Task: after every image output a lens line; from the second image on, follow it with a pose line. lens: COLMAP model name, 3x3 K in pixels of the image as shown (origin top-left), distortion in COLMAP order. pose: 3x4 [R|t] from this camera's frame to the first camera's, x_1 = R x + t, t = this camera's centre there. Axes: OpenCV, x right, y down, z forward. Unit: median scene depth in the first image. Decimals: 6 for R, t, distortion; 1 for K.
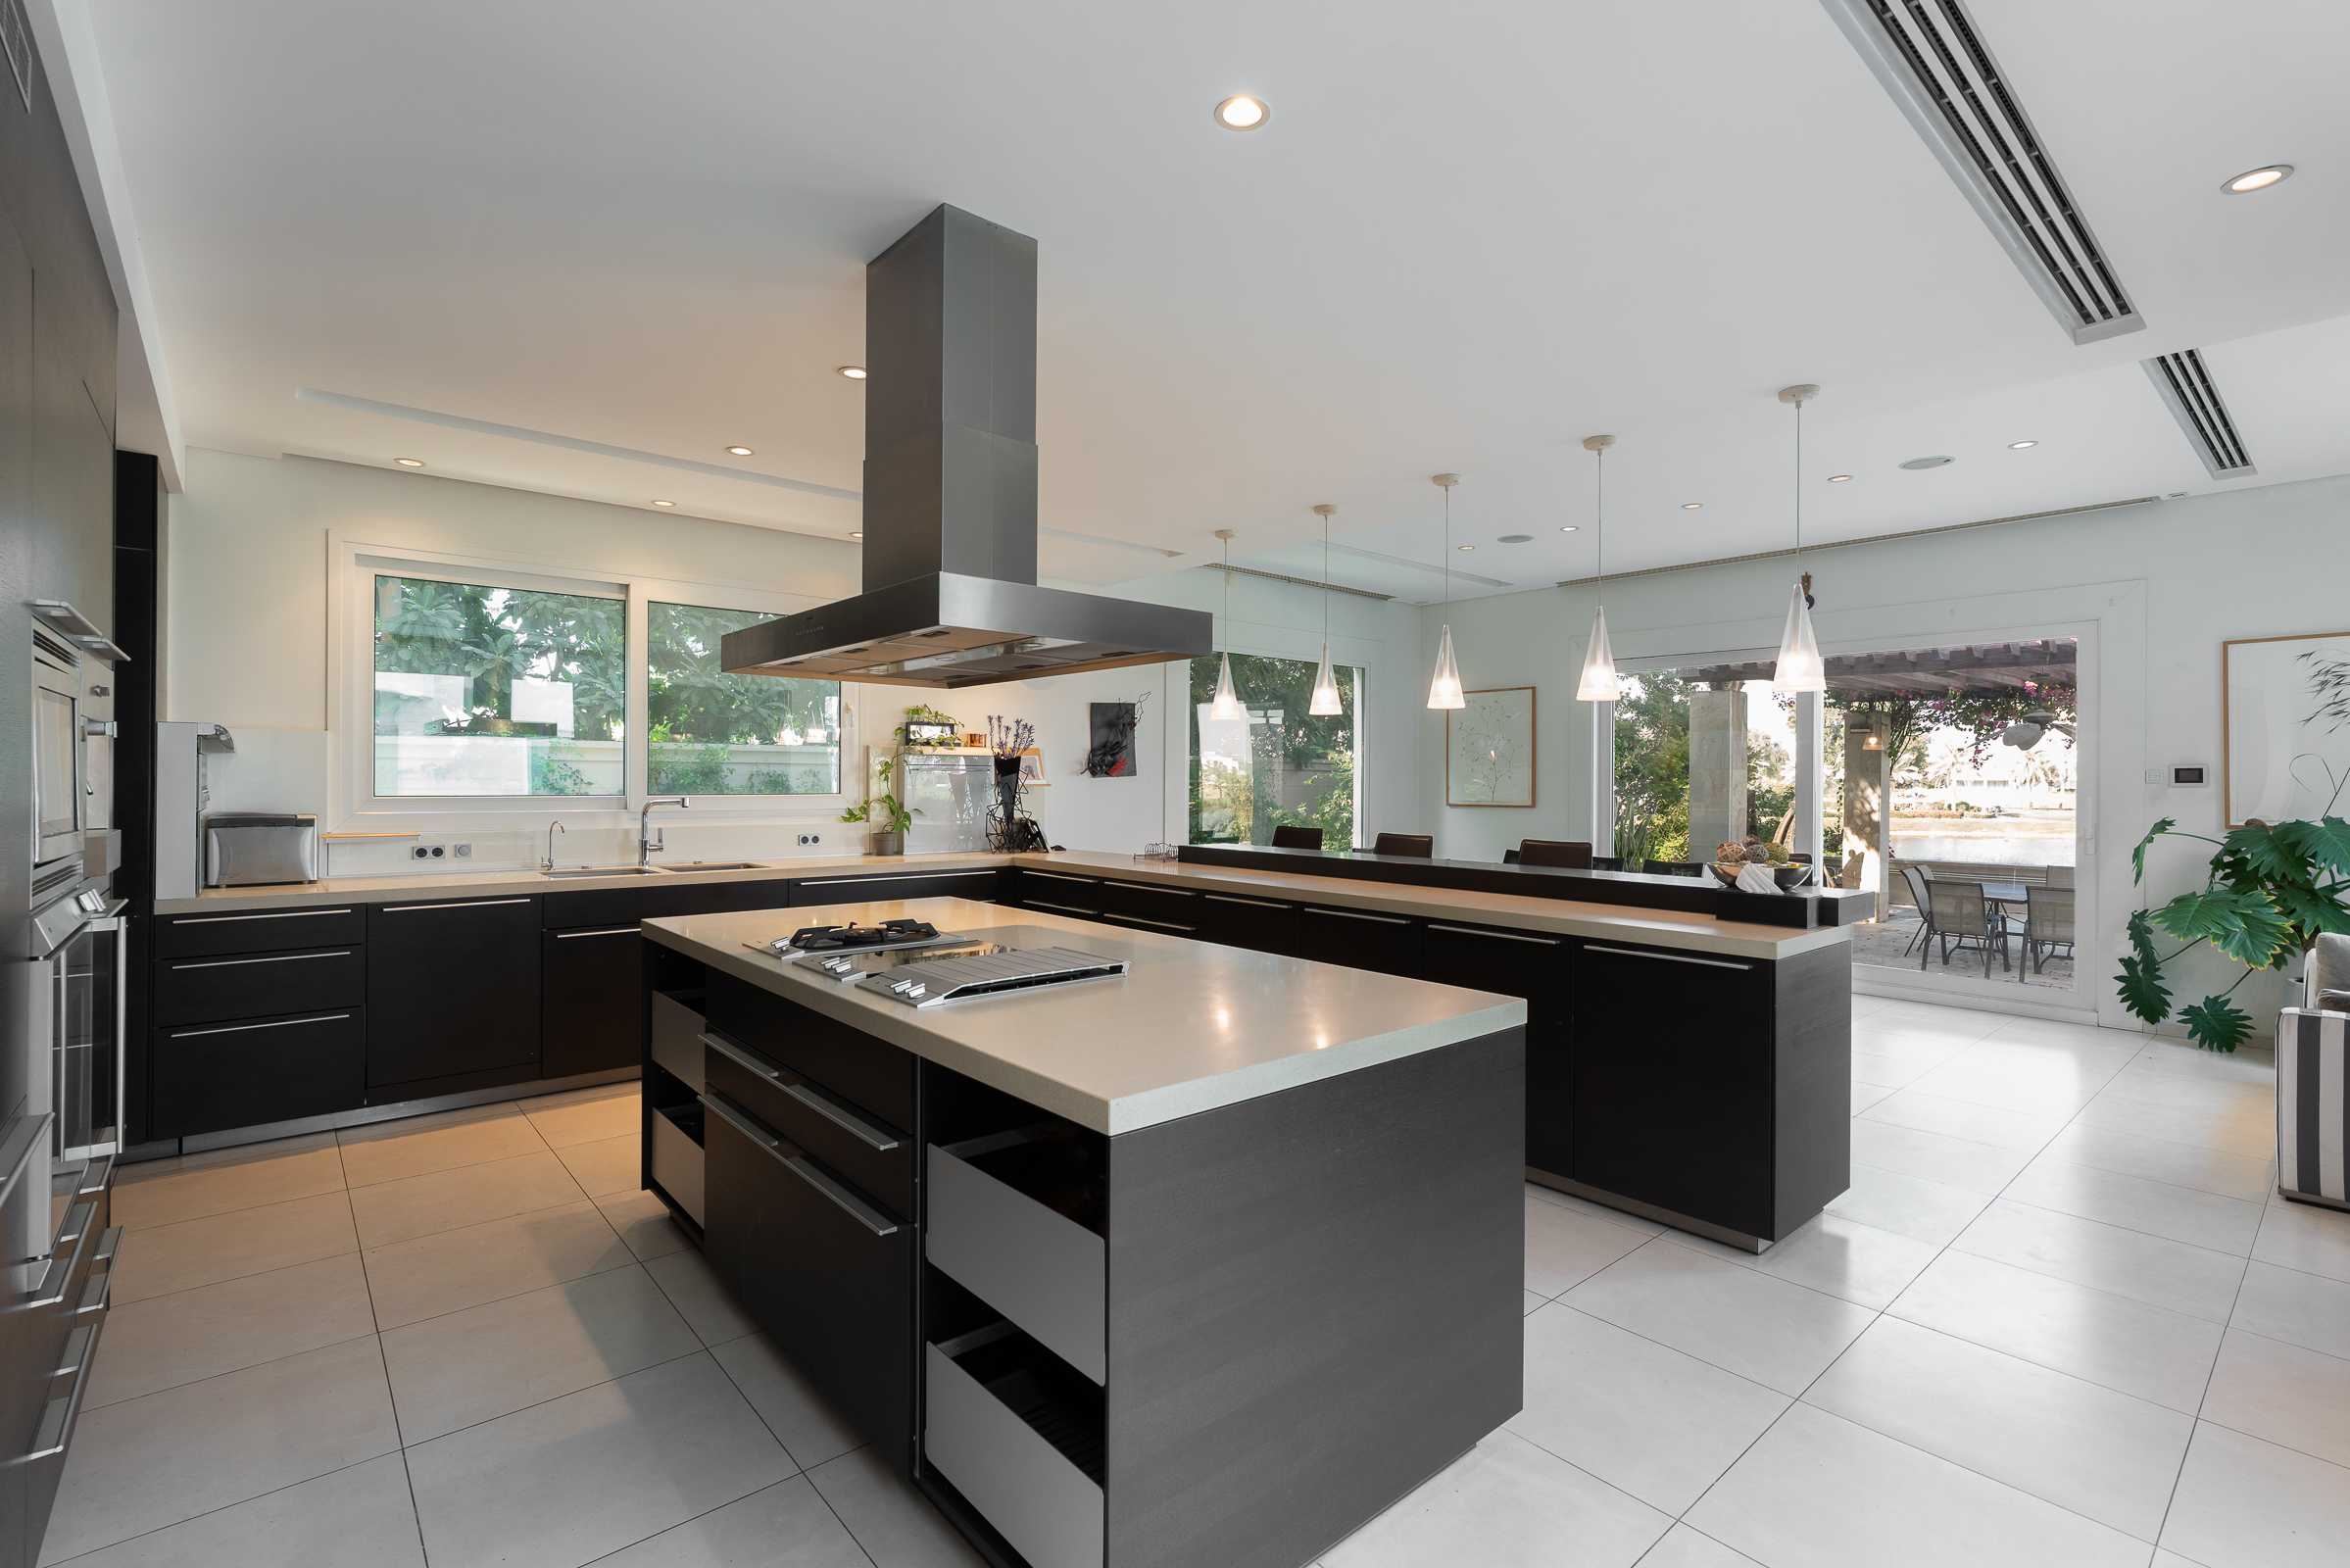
lens RADIAL K [[1067.7, 0, 1175.0], [0, 1067.7, 784.0], [0, 0, 1]] dist [-0.001728, 0.000028]
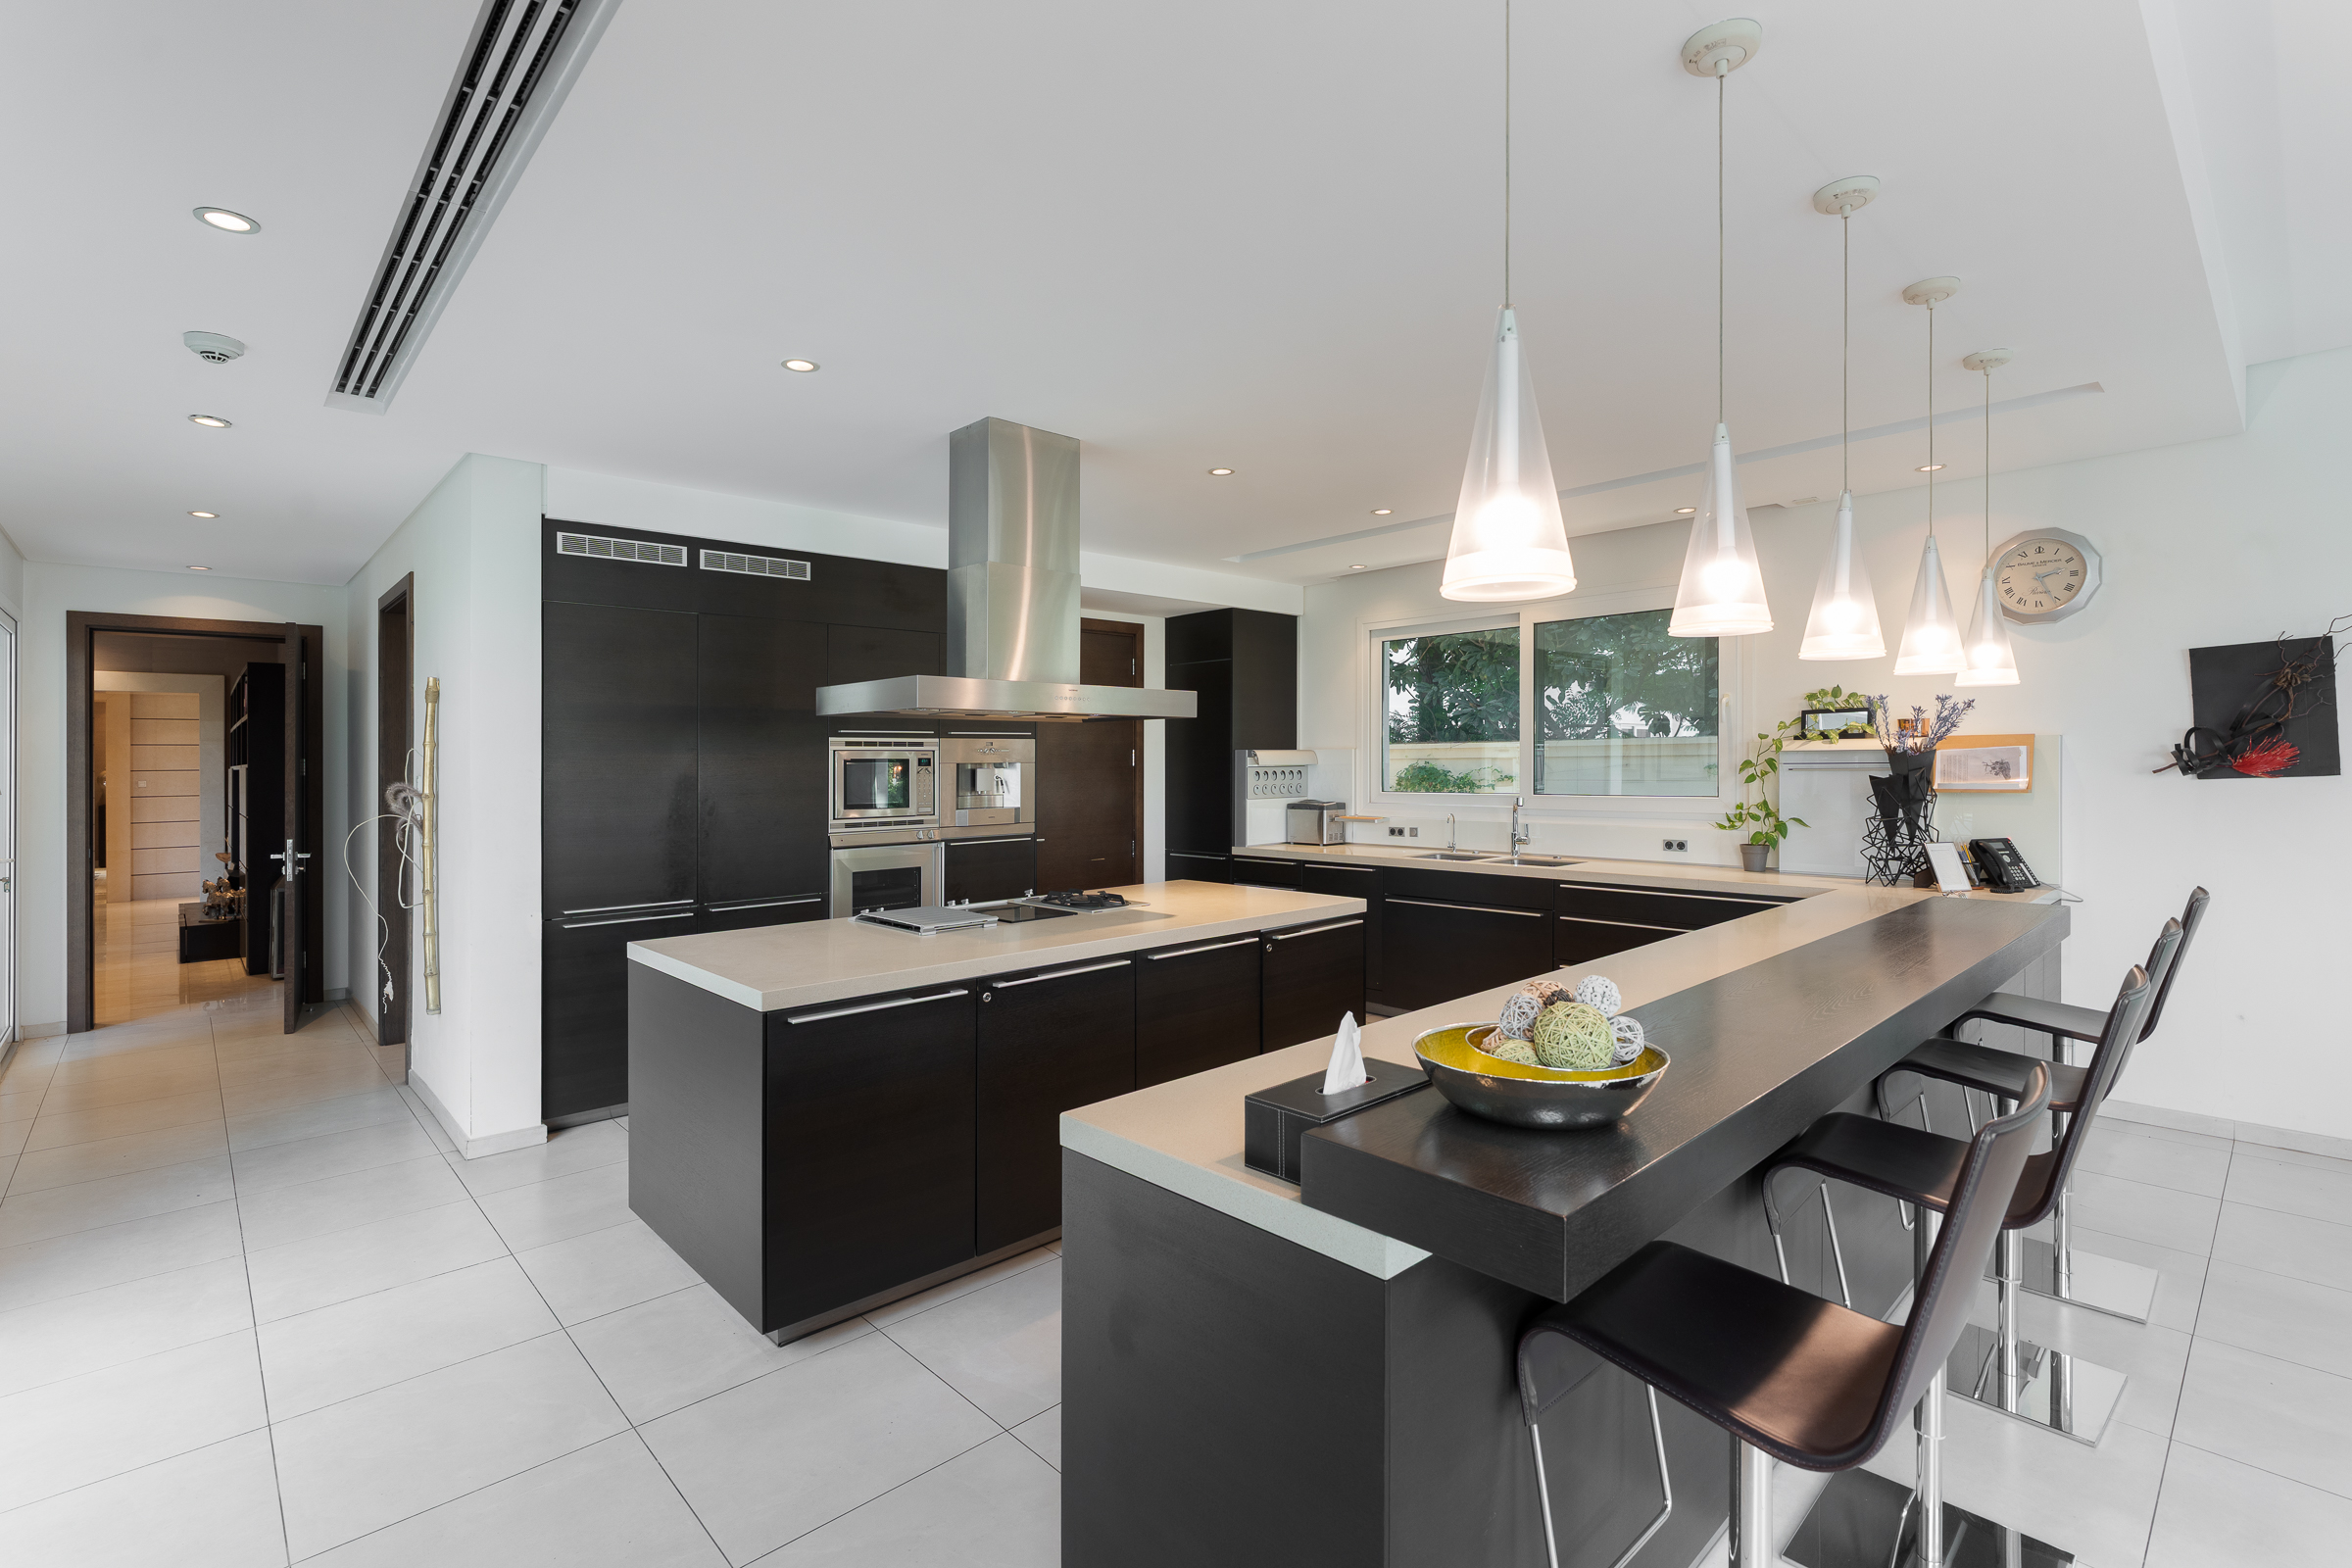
lens RADIAL K [[1068.6, 0, 1176.0], [0, 1068.6, 784.0], [0, 0, 1]] dist [-0.001728, 0.000028]
pose [[0.044334, 0.002624, -0.999013, 0.557402], [-0.007535, 0.999969, 0.002292, -0.000554], [0.998988, 0.007426, 0.044353, 0.500699]]
